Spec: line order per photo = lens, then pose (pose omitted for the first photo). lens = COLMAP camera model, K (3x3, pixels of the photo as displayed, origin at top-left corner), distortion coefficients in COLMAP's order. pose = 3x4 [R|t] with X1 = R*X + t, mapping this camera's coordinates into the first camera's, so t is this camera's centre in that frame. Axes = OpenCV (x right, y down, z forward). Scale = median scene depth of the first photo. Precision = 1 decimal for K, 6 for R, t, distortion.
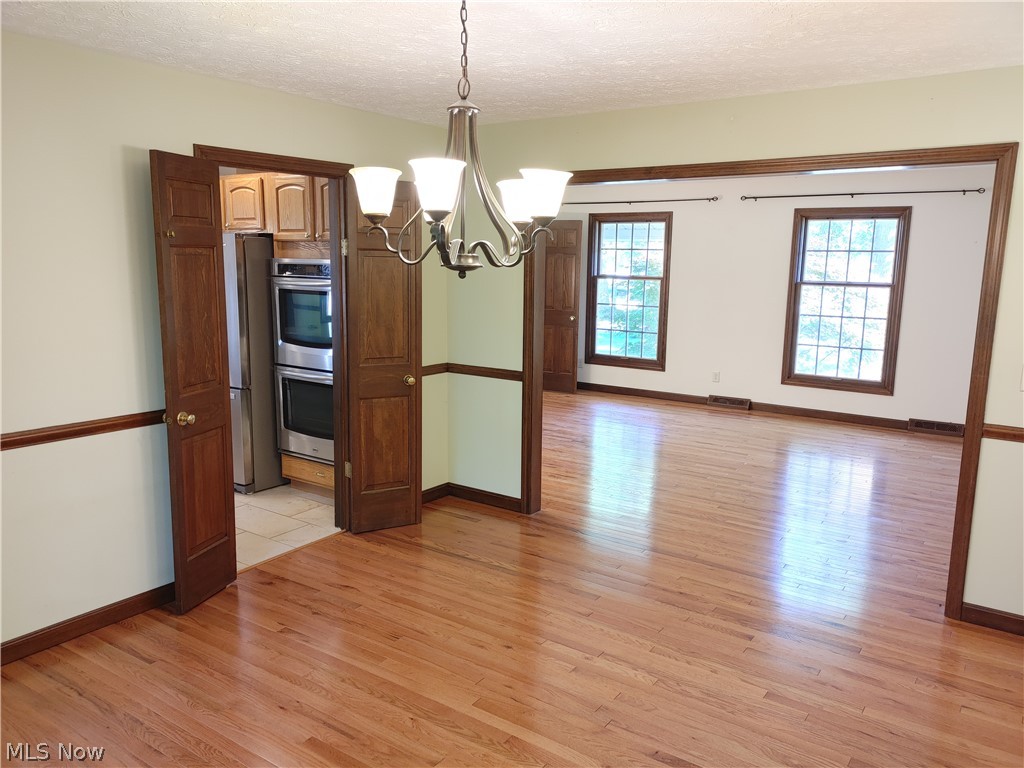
lens RADIAL K [[781.5, 0, 516.6], [0, 781.5, 383.0], [0, 0, 1]] dist [0.048361, -0.005388]
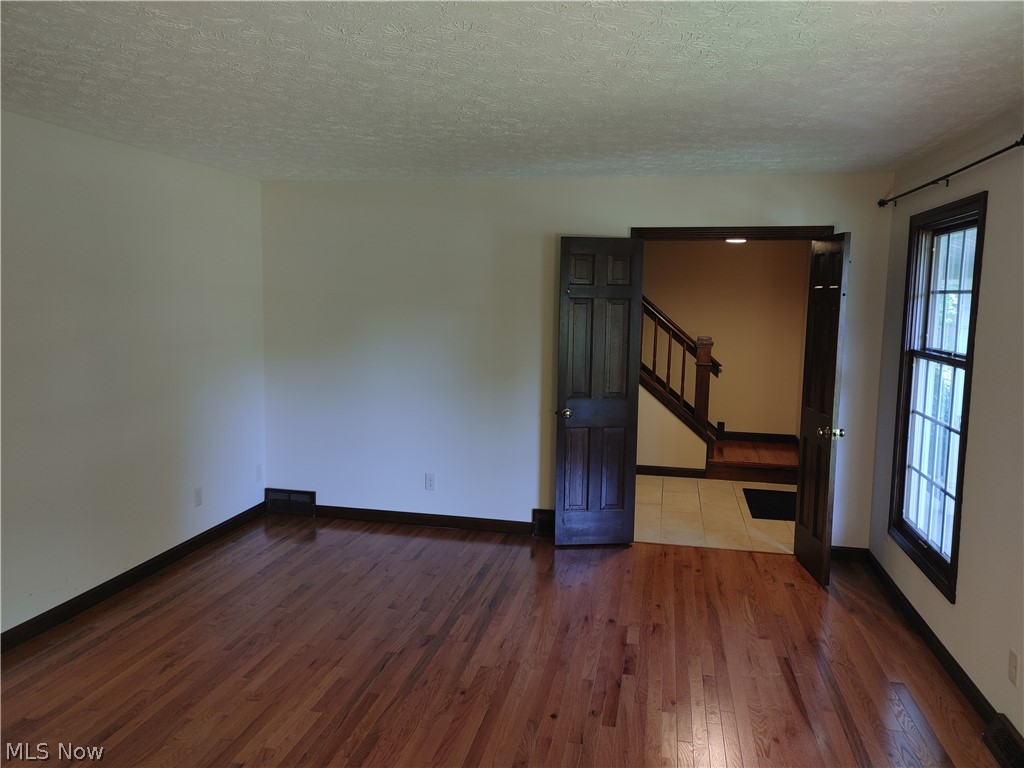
lens RADIAL K [[778.6, 0, 510.3], [0, 778.6, 381.9], [0, 0, 1]] dist [0.051667, -0.037475]
pose [[0.394556, 0.097499, -0.913685, 0.745392], [-0.165494, 0.985635, 0.033712, -0.166130], [0.903846, 0.137908, 0.405023, 1.052270]]
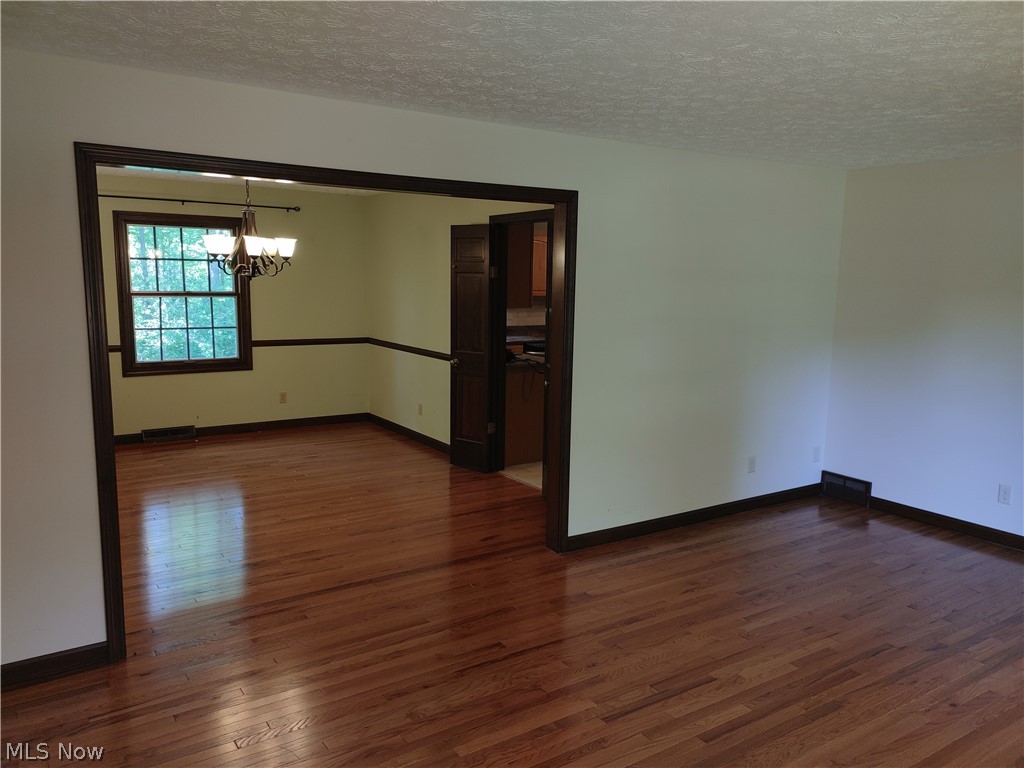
lens RADIAL K [[778.6, 0, 510.3], [0, 778.6, 381.9], [0, 0, 1]] dist [0.051667, -0.037475]
pose [[-0.366442, 0.110253, -0.923886, 0.825519], [-0.174881, 0.967096, 0.184773, -0.180697], [0.913858, 0.229279, -0.335104, 1.142389]]
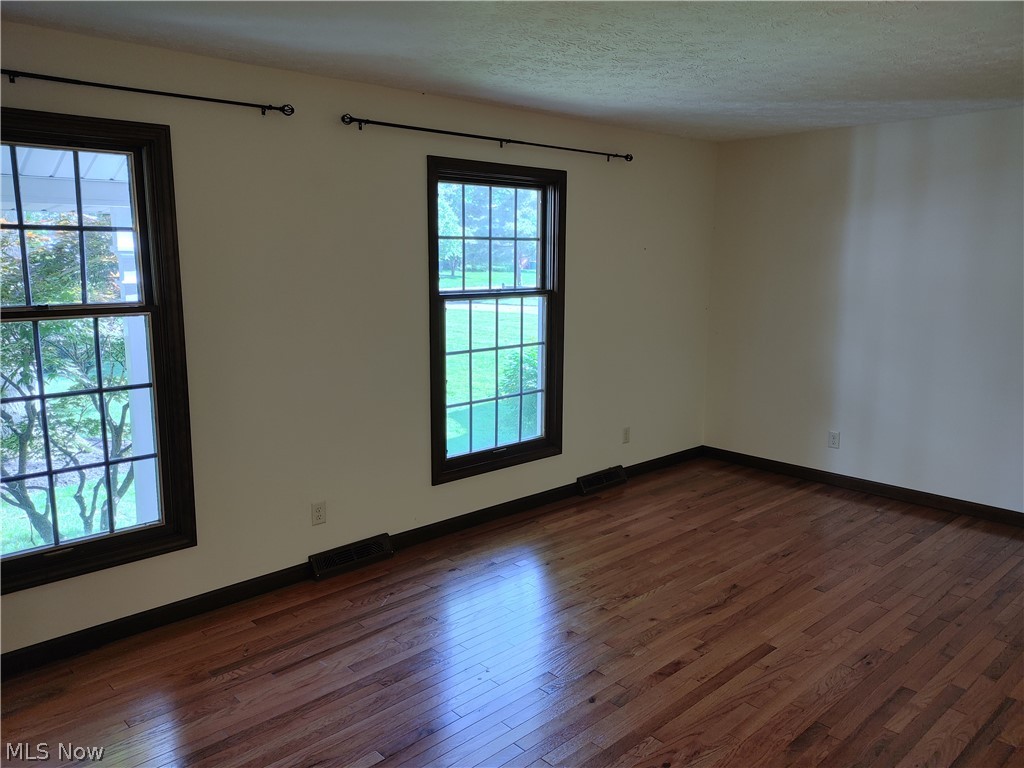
lens RADIAL K [[774.4, 0, 512.0], [0, 774.4, 384.0], [0, 0, 1]] dist [0.074706, -0.072848]
pose [[0.212993, -0.179910, 0.960347, -0.230028], [0.162003, 0.975799, 0.146874, -0.208256], [-0.963529, 0.124296, 0.236984, 1.247614]]
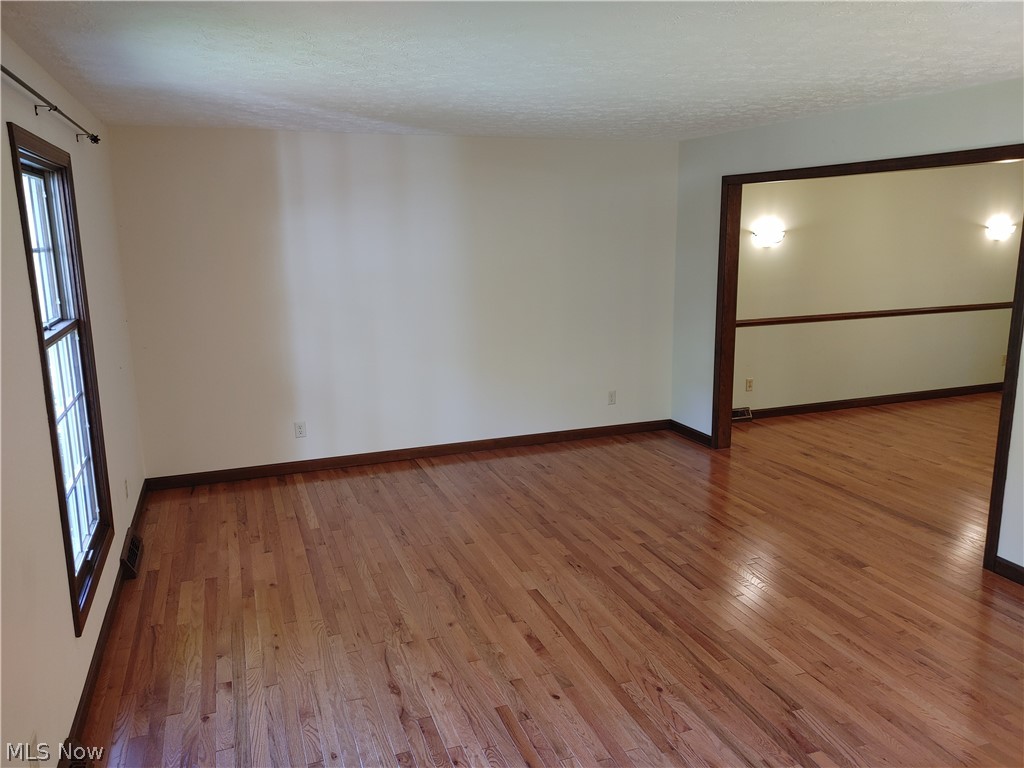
lens RADIAL K [[778.6, 0, 510.3], [0, 778.6, 381.9], [0, 0, 1]] dist [0.051667, -0.037475]
pose [[-0.817325, -0.116327, 0.564311, -0.006965], [0.098216, 0.936945, 0.335393, -0.311083], [-0.567744, 0.329549, -0.754363, 1.714318]]
